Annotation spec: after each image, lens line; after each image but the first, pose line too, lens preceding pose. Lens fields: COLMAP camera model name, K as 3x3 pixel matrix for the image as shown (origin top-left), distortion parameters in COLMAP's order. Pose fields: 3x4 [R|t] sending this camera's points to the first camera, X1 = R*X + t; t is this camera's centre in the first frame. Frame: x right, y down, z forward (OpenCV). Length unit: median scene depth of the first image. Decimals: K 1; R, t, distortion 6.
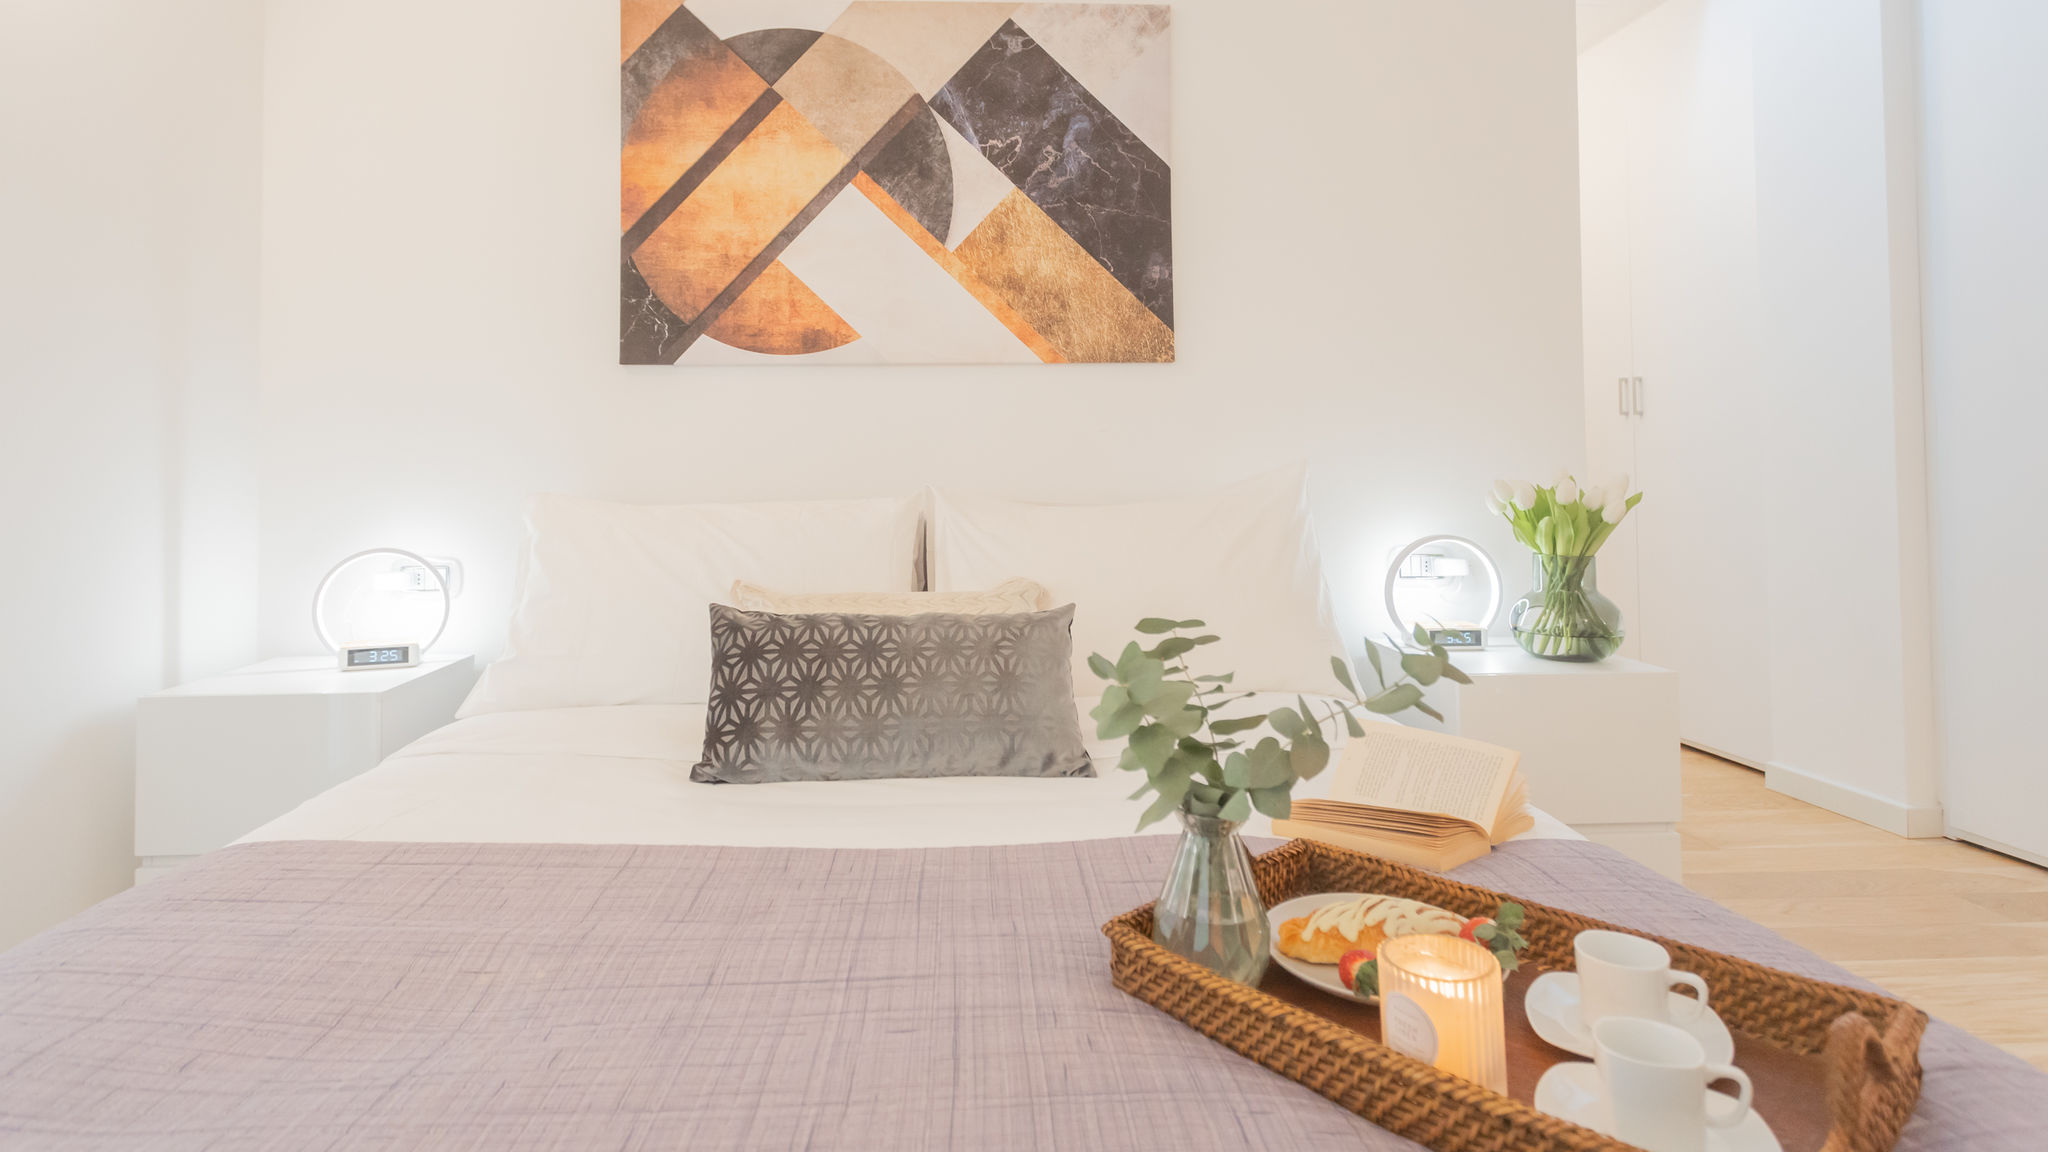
lens RADIAL K [[973.2, 0, 1069.5], [0, 973.2, 482.1], [0, 0, 1]] dist [0.006294, -0.001472]
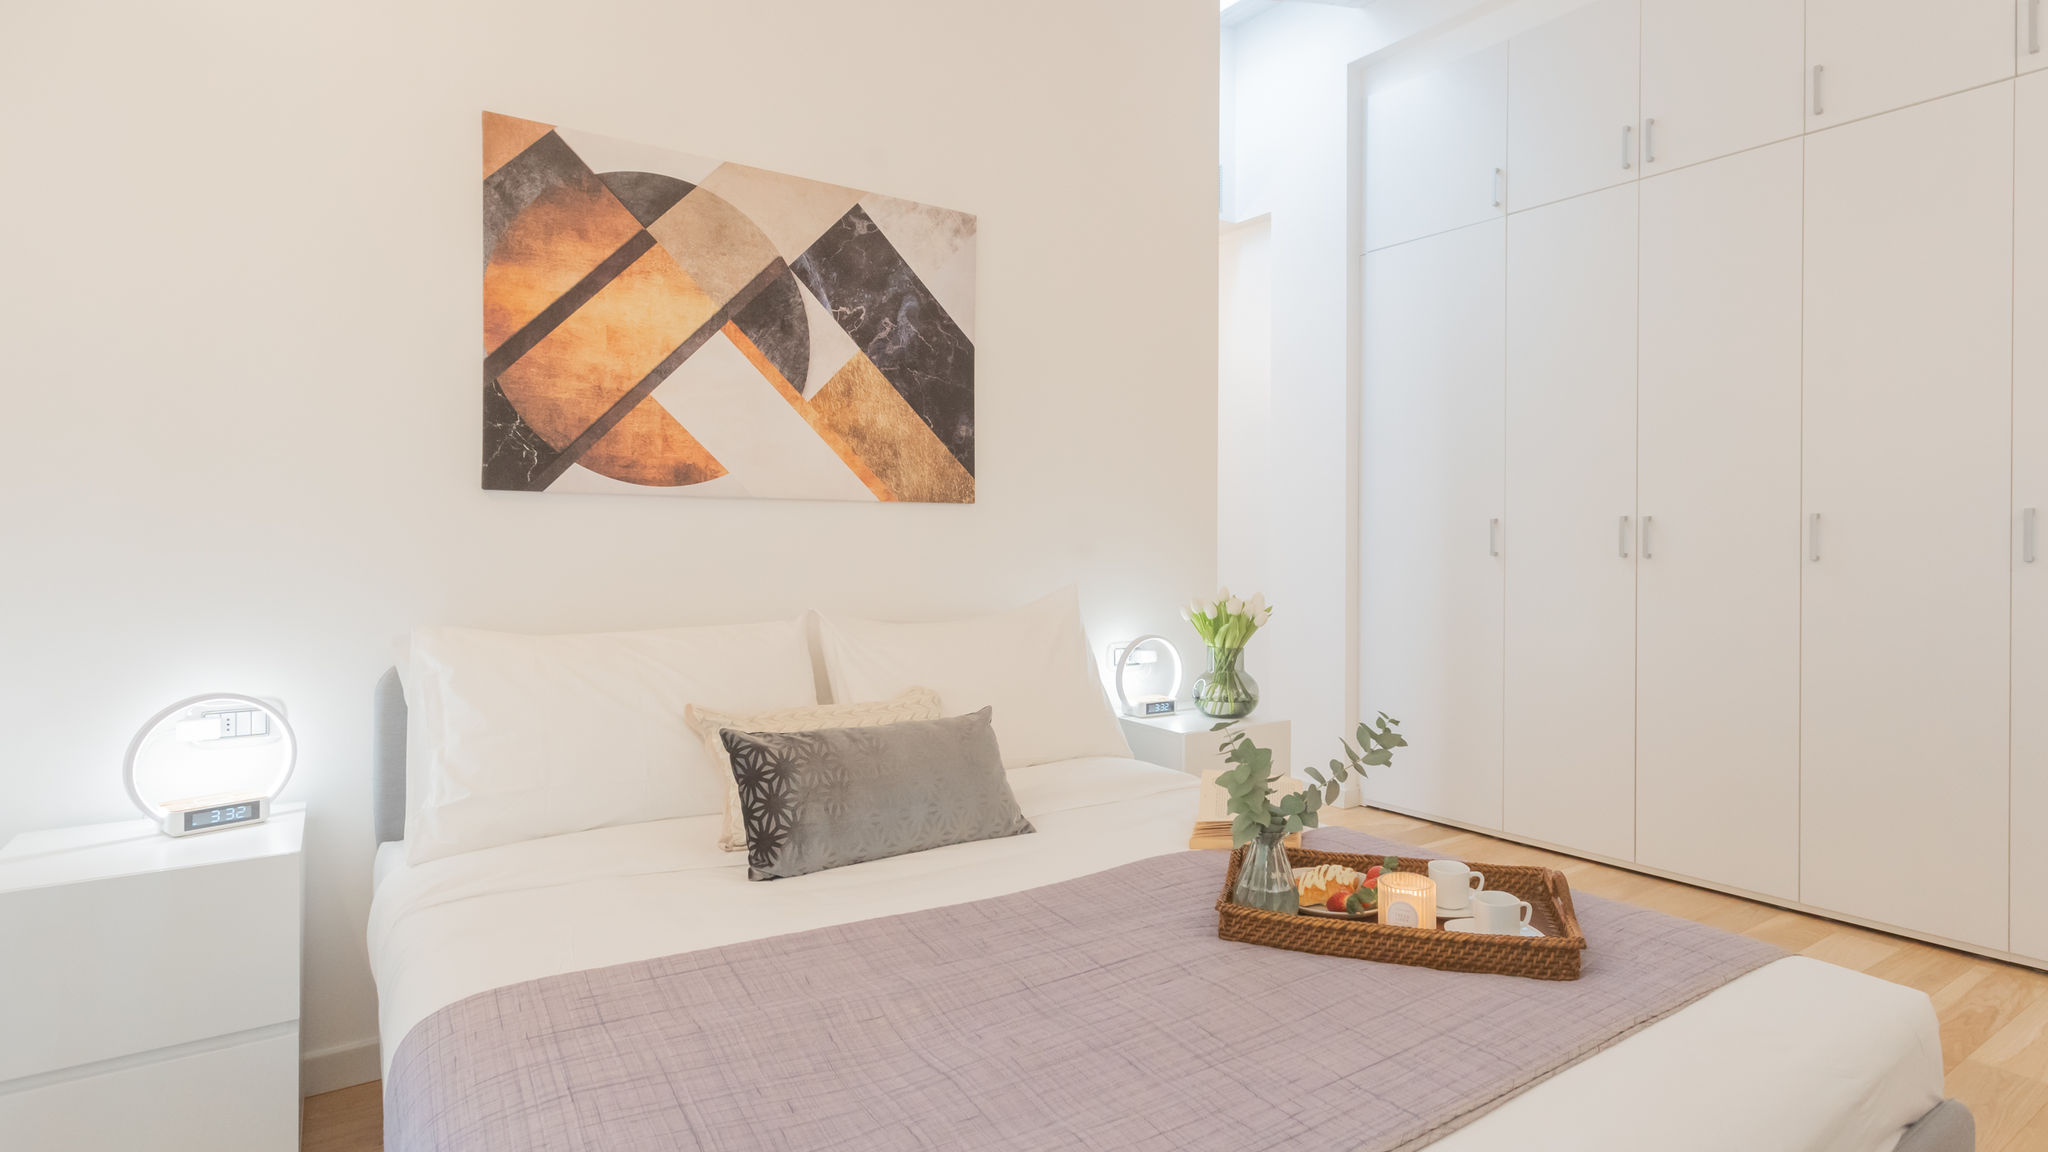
lens RADIAL K [[973.2, 0, 1017.9], [0, 973.2, 576.7], [0, 0, 1]] dist [0.006294, -0.001472]
pose [[0.863802, -0.003969, 0.503815, -0.488820], [-0.015145, 0.999313, 0.033838, -0.074331], [-0.503603, -0.036860, 0.863148, -0.116336]]
